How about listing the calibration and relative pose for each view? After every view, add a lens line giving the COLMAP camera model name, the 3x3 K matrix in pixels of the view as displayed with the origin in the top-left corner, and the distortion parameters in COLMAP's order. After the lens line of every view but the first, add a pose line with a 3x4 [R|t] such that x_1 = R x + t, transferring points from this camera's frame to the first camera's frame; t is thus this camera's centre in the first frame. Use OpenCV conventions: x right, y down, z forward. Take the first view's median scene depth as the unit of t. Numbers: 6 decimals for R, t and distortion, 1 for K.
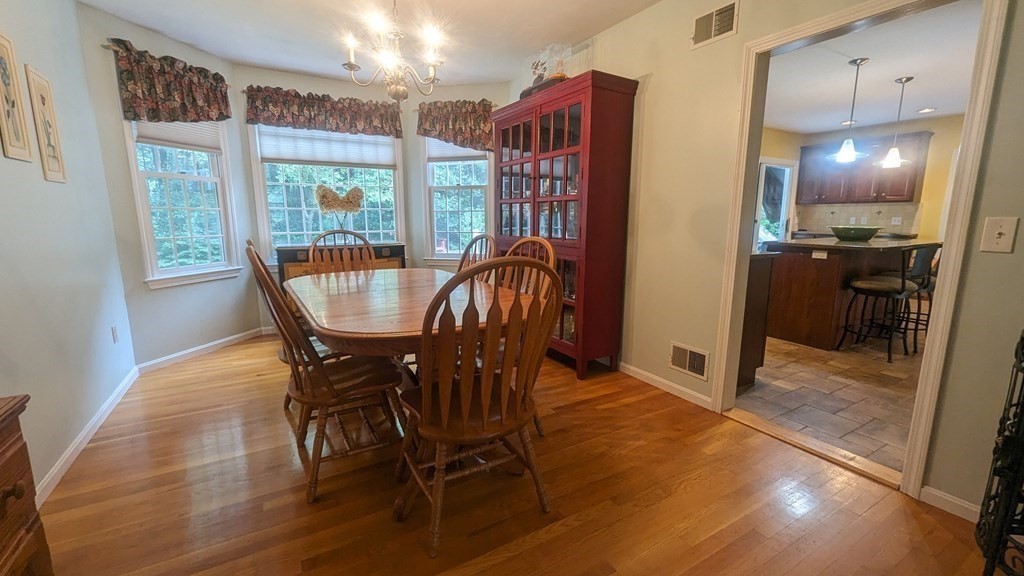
lens RADIAL K [[420.8, 0, 512.2], [0, 420.8, 289.1], [0, 0, 1]] dist [0.001124, -0.000048]
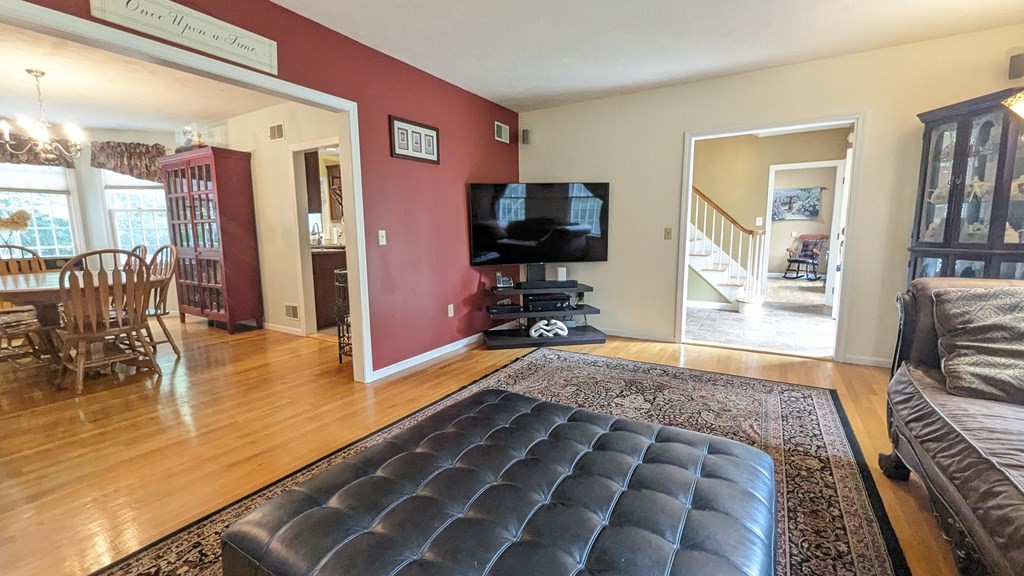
lens RADIAL K [[420.8, 0, 509.9], [0, 420.8, 288.4], [0, 0, 1]] dist [0.001124, -0.000048]
pose [[0.882094, -0.074902, 0.465081, 0.254249], [0.092076, 0.995649, -0.014286, 0.111759], [-0.461987, 0.055424, 0.885153, -0.624094]]
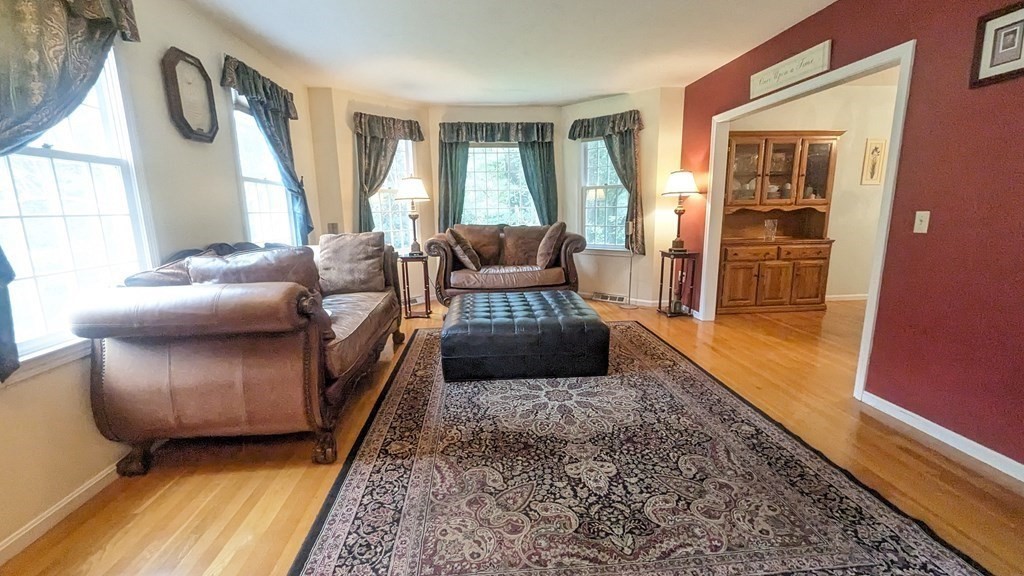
lens RADIAL K [[420.8, 0, 511.0], [0, 420.8, 289.4], [0, 0, 1]] dist [0.001124, -0.000048]
pose [[-0.433606, 0.175030, -0.883940, 1.672925], [-0.133905, 0.957547, 0.255290, -0.069269], [0.891098, 0.229059, -0.391761, 0.286695]]
